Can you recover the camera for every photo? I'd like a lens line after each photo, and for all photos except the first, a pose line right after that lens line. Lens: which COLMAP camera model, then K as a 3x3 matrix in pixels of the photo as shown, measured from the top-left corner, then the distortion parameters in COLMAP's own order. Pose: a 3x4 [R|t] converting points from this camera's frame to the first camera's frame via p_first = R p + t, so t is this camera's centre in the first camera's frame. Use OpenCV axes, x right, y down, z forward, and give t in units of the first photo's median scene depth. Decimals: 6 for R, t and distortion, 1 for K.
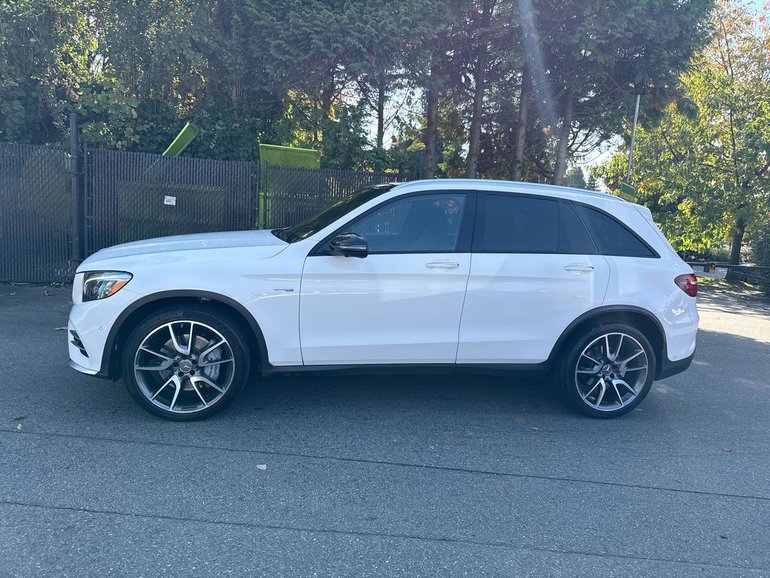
lens RADIAL K [[547.6, 0, 381.3], [0, 547.6, 292.9], [0, 0, 1]] dist [-0.000499, -0.000982]
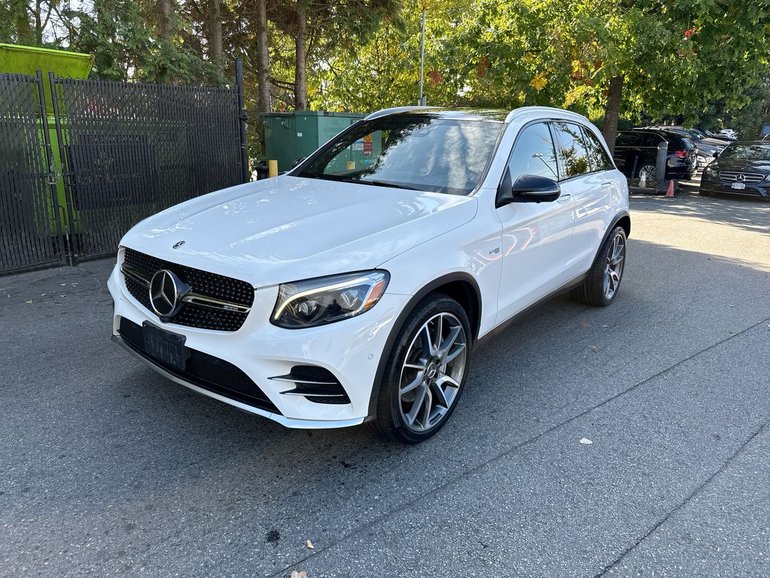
lens RADIAL K [[552.2, 0, 383.0], [0, 552.2, 284.2], [0, 0, 1]] dist [0.003969, -0.008198]
pose [[0.753374, -0.225215, 0.617824, -0.859922], [0.131221, 0.972115, 0.194353, -0.146708], [-0.644367, -0.065349, 0.761919, 0.450376]]
